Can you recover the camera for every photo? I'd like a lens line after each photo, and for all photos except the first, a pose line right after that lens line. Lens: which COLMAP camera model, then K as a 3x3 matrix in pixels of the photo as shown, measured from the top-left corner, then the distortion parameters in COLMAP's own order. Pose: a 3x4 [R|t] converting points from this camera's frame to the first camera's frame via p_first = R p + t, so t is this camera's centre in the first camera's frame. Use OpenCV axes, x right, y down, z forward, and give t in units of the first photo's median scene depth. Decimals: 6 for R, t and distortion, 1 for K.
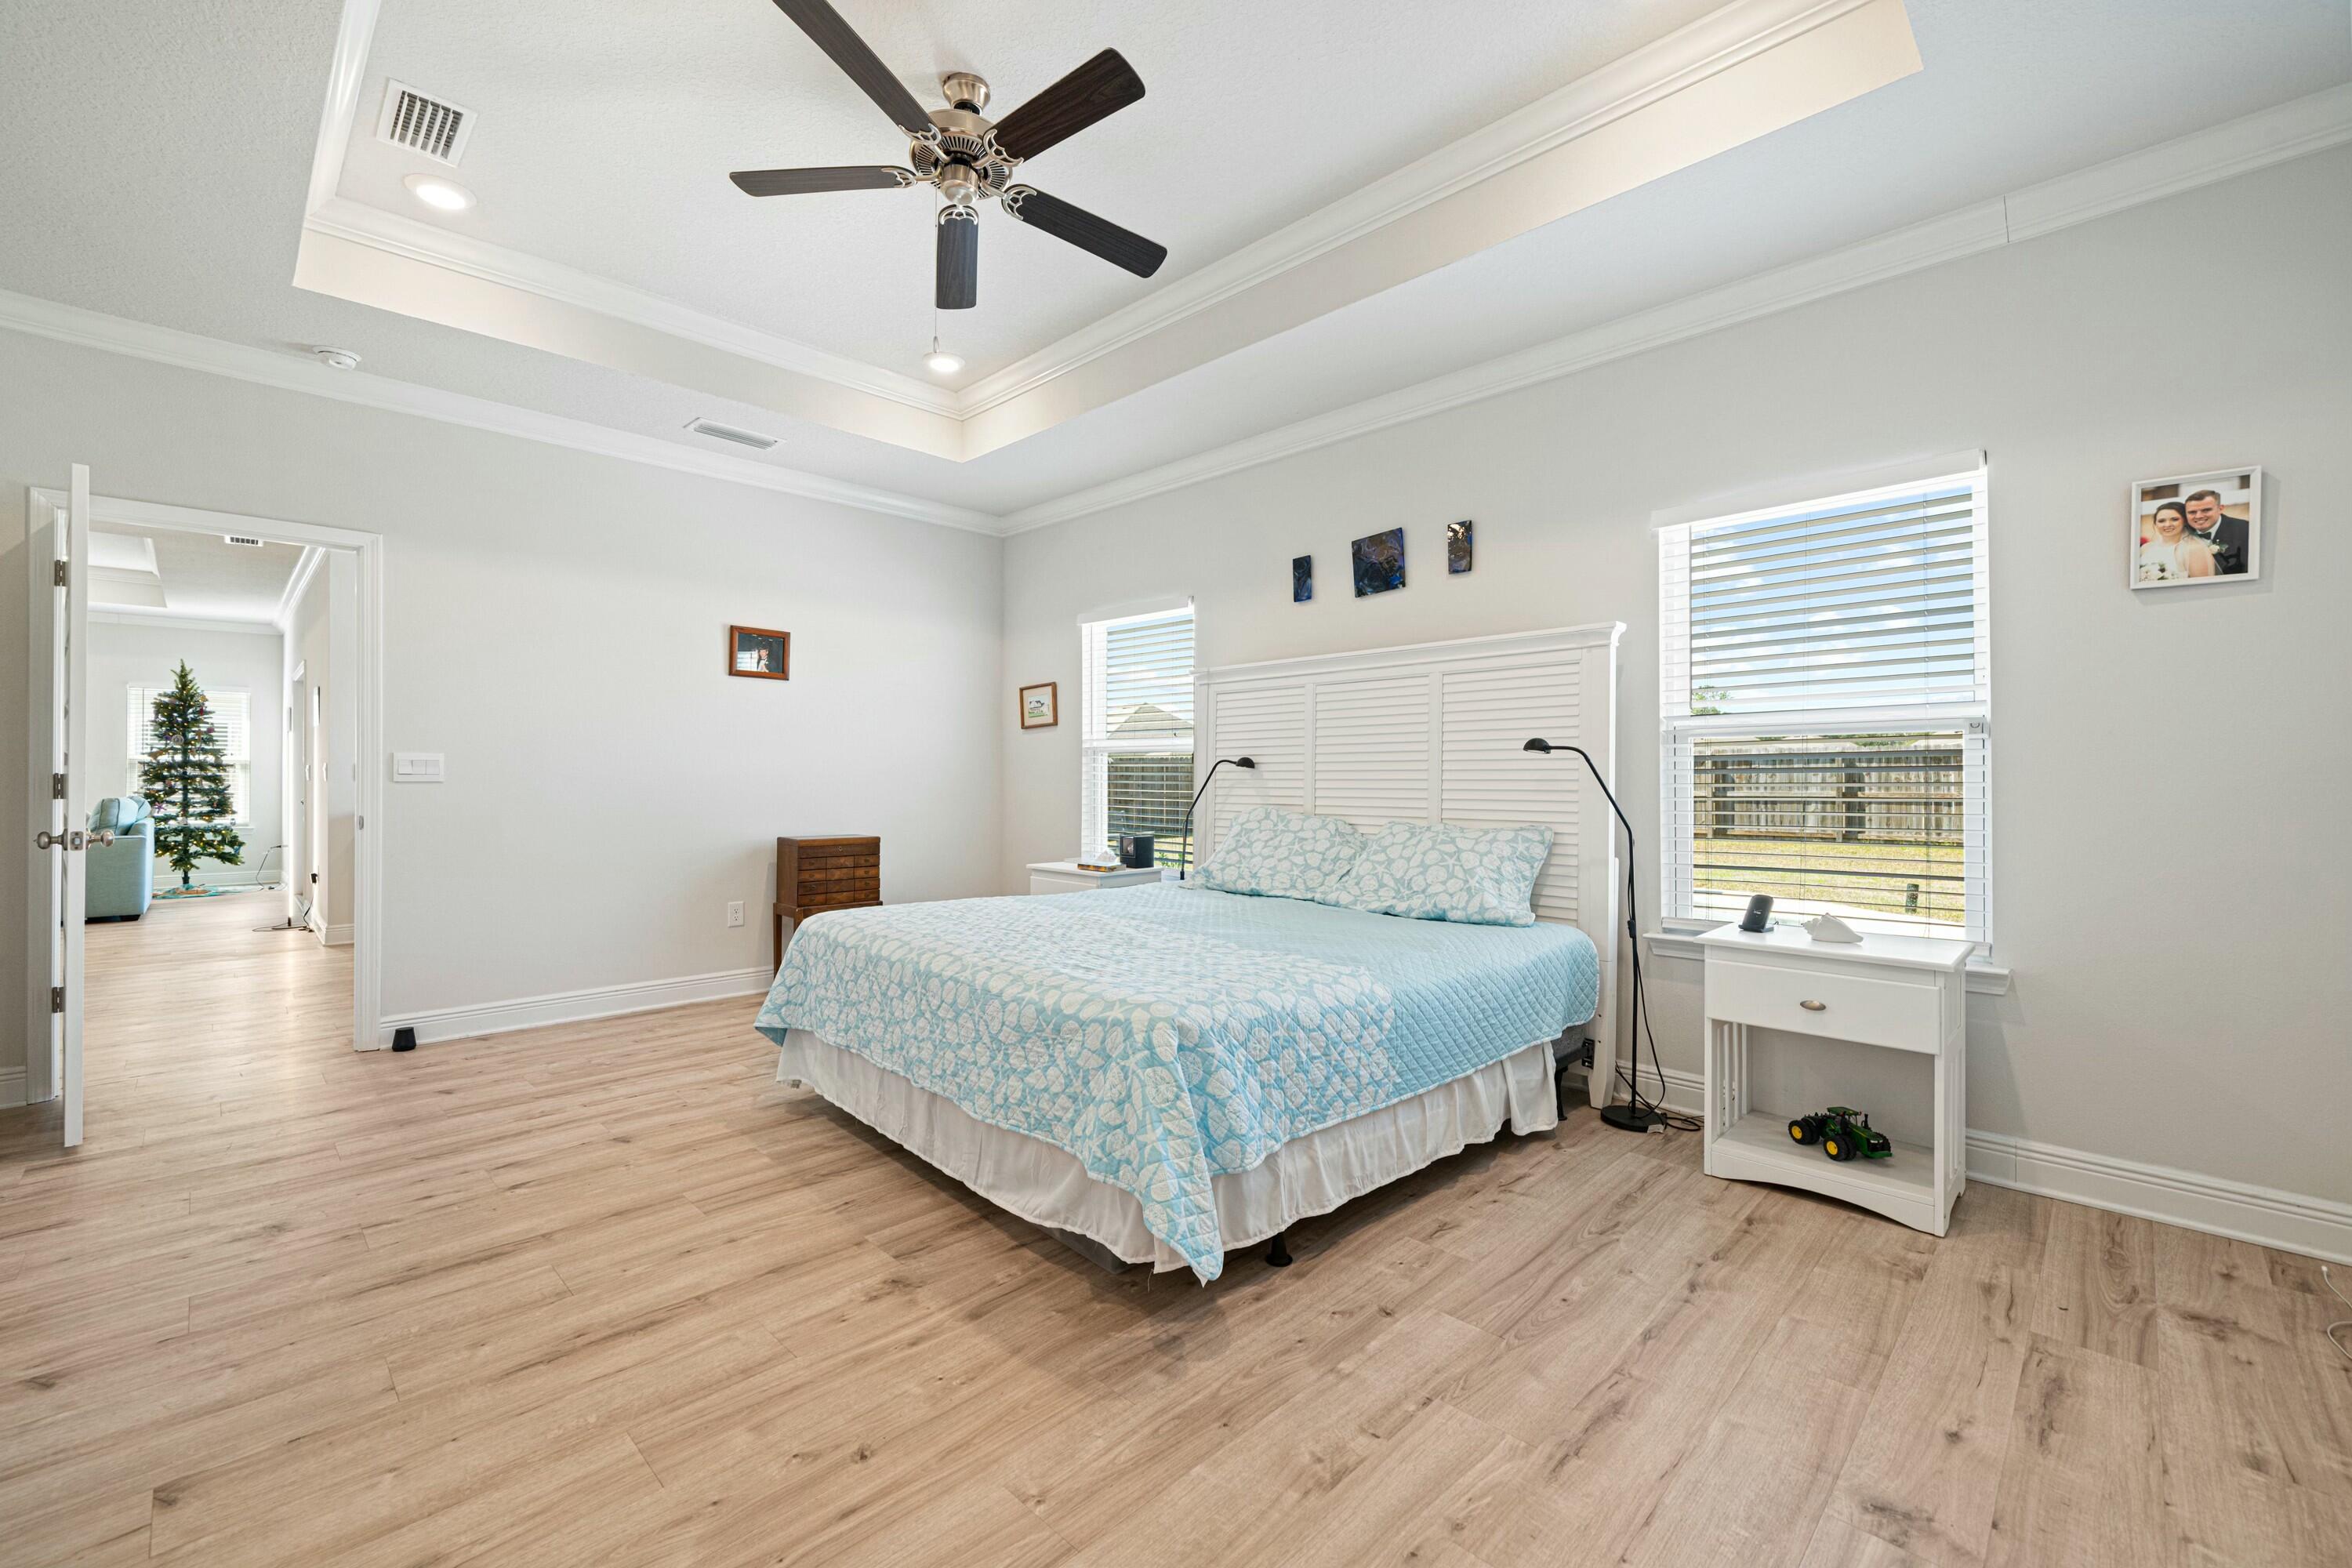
lens RADIAL K [[990.9, 0, 1190.2], [0, 990.9, 784.4], [0, 0, 1]] dist [-0.002994, 0.000426]
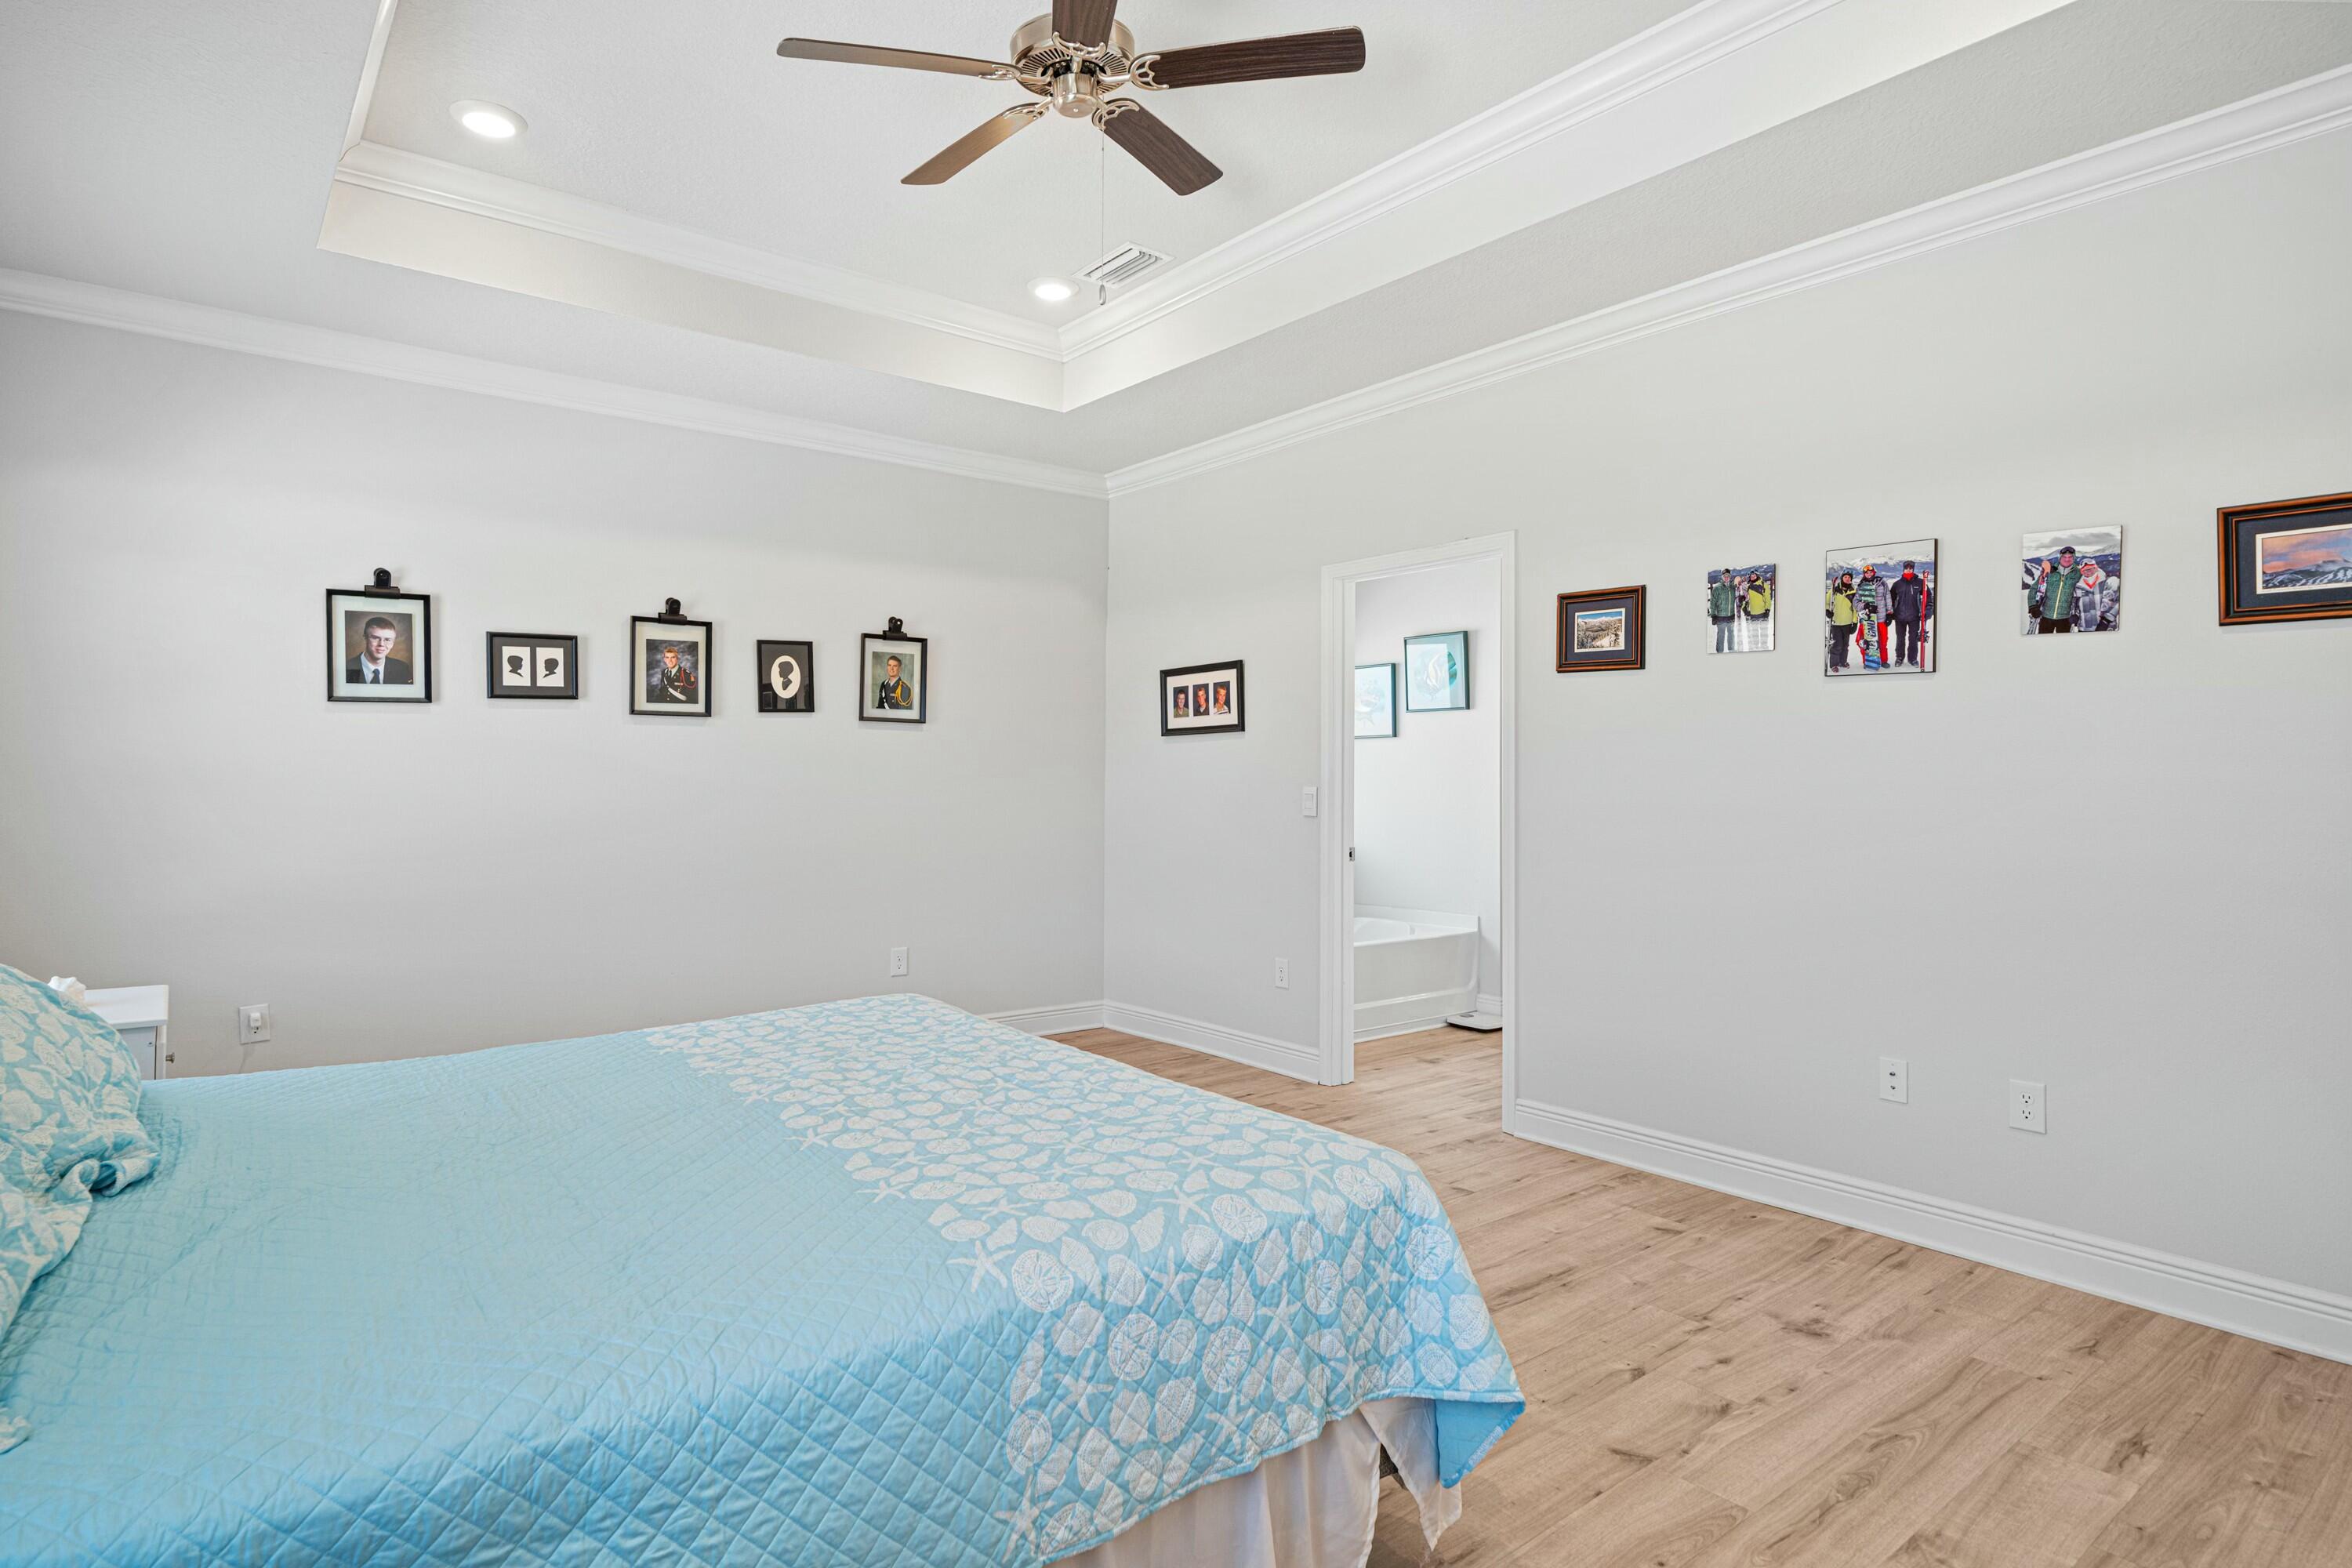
lens RADIAL K [[1234.2, 0, 1160.6], [0, 1234.2, 765.8], [0, 0, 1]] dist [-0.002380, 0.000400]
pose [[-0.991464, -0.005203, 0.130278, -0.402298], [-0.005720, 0.999977, -0.003592, -0.048170], [-0.130256, -0.004306, -0.991471, 1.820460]]
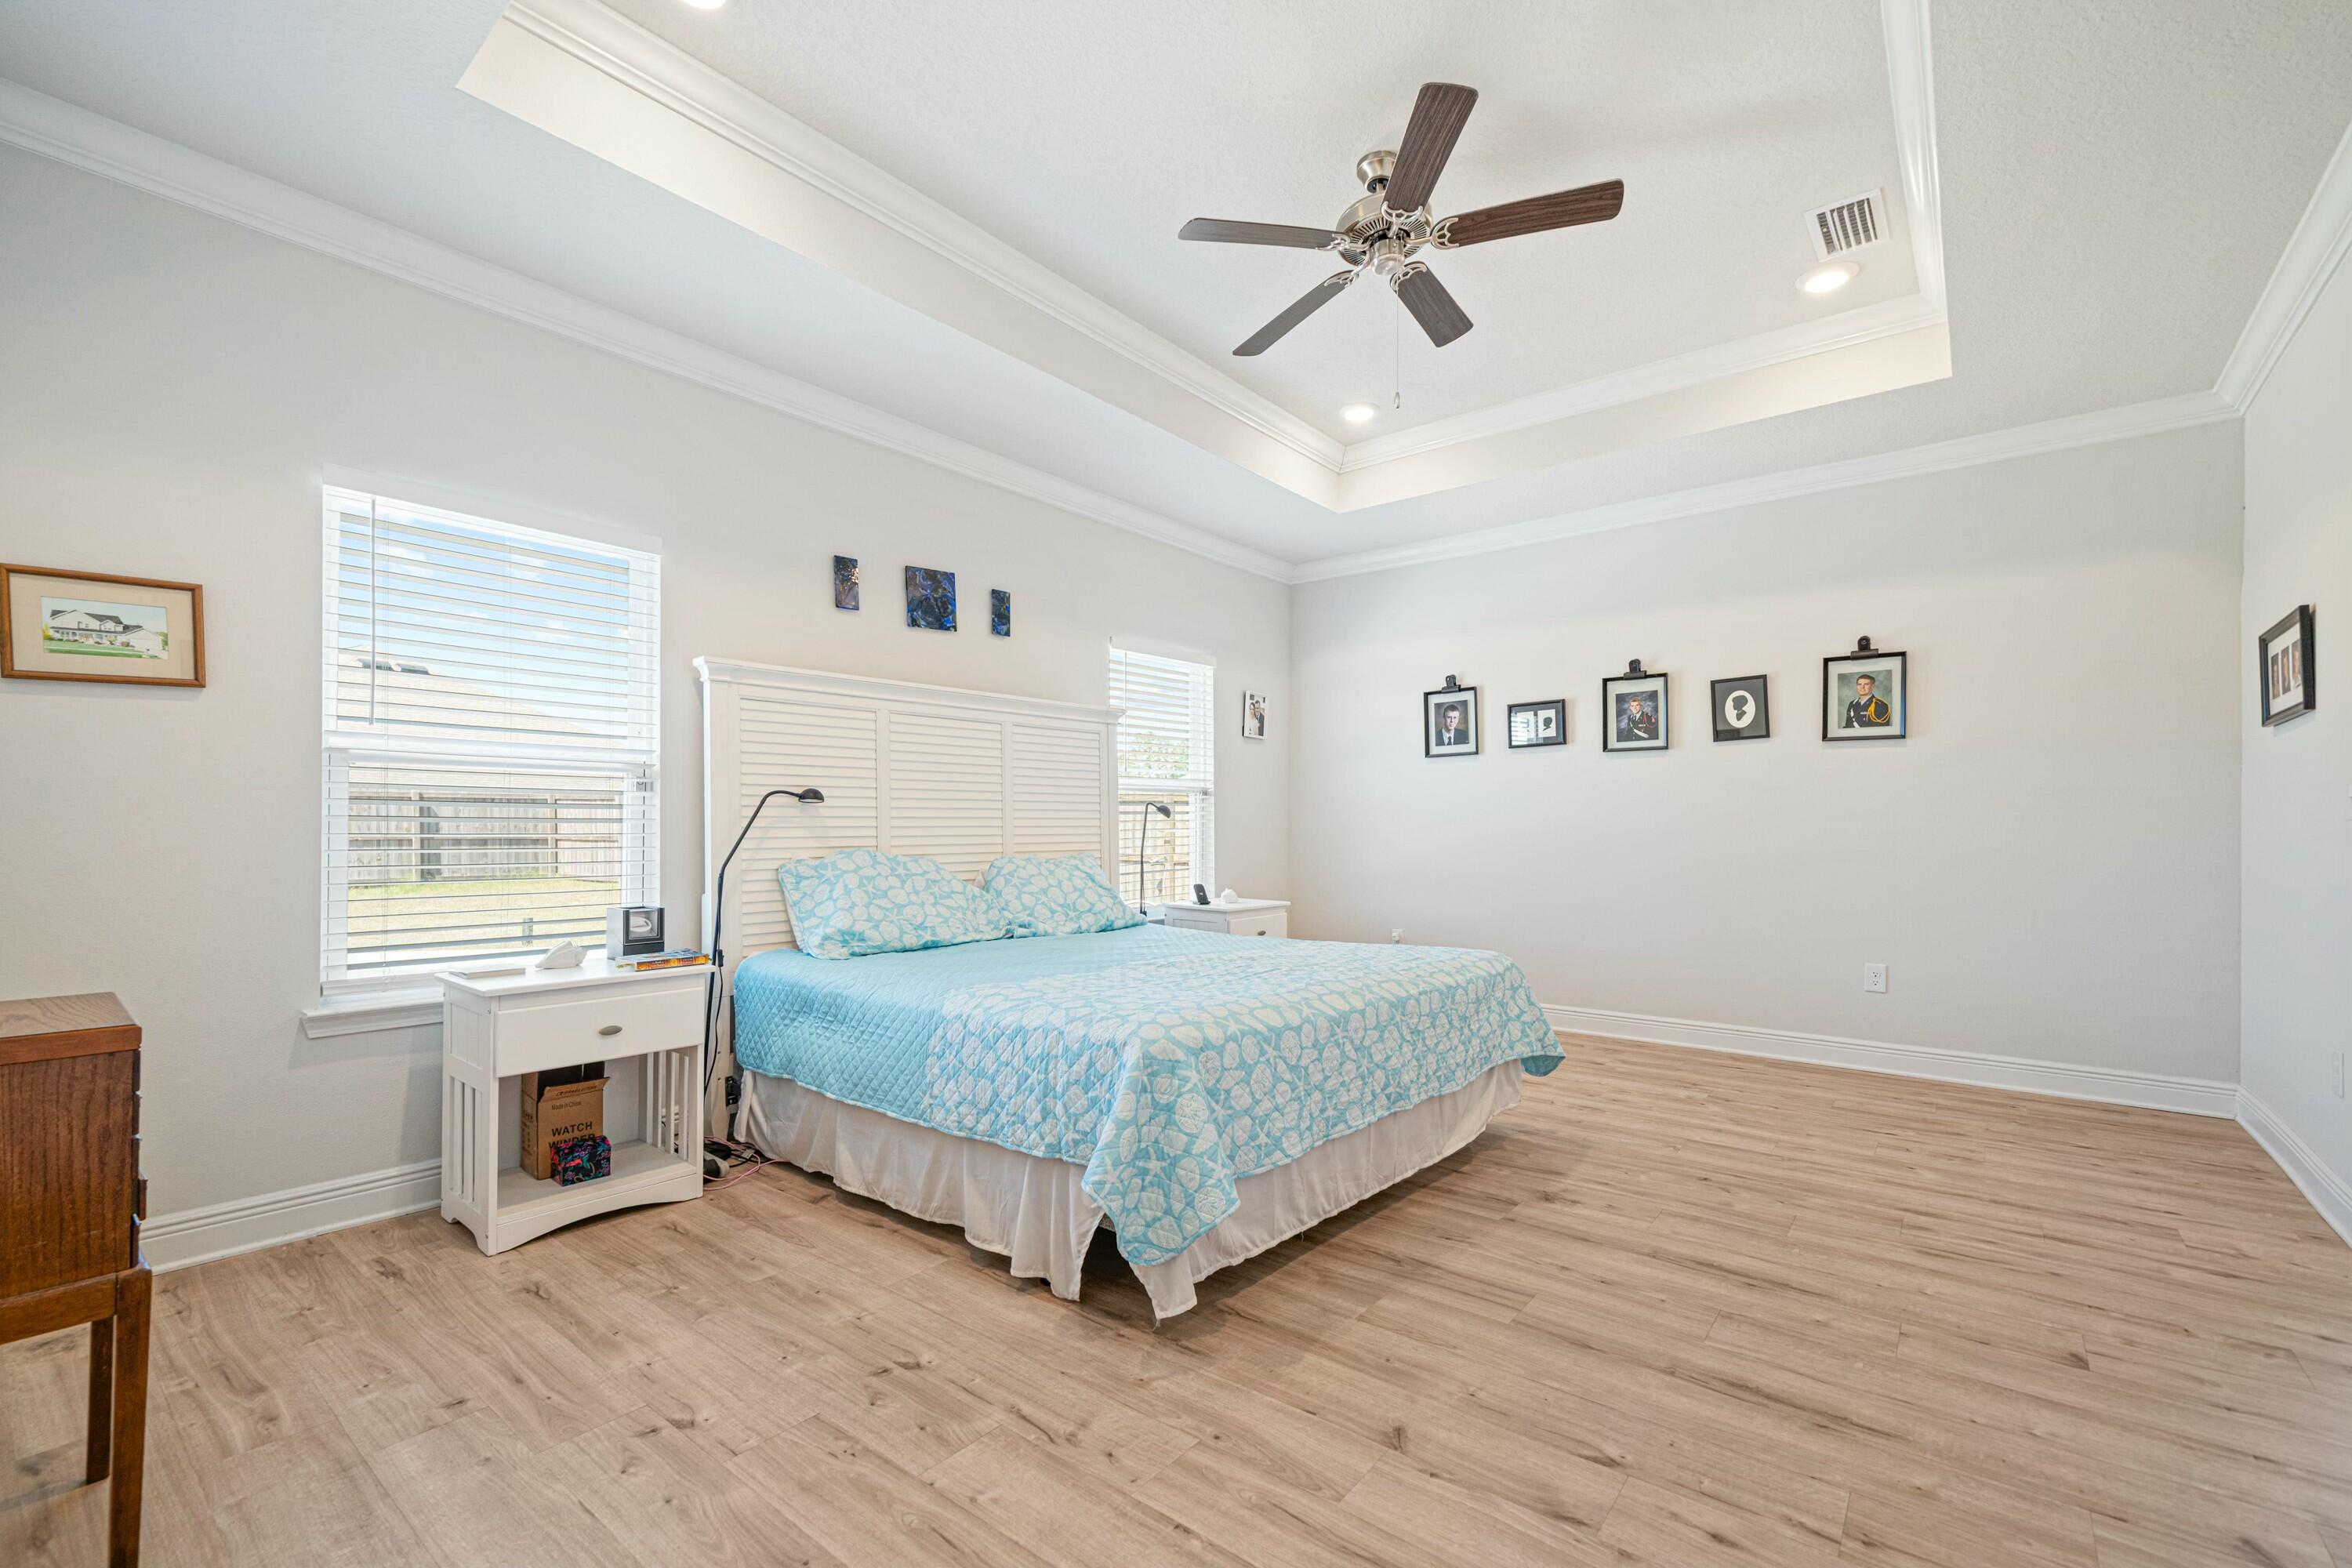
lens RADIAL K [[990.9, 0, 1171.6], [0, 990.9, 825.2], [0, 0, 1]] dist [-0.002994, 0.000426]
pose [[-0.098228, -0.003917, 0.995156, -1.168310], [0.005108, 0.999977, 0.004440, -0.000154], [-0.995151, 0.005519, -0.098206, 1.222040]]
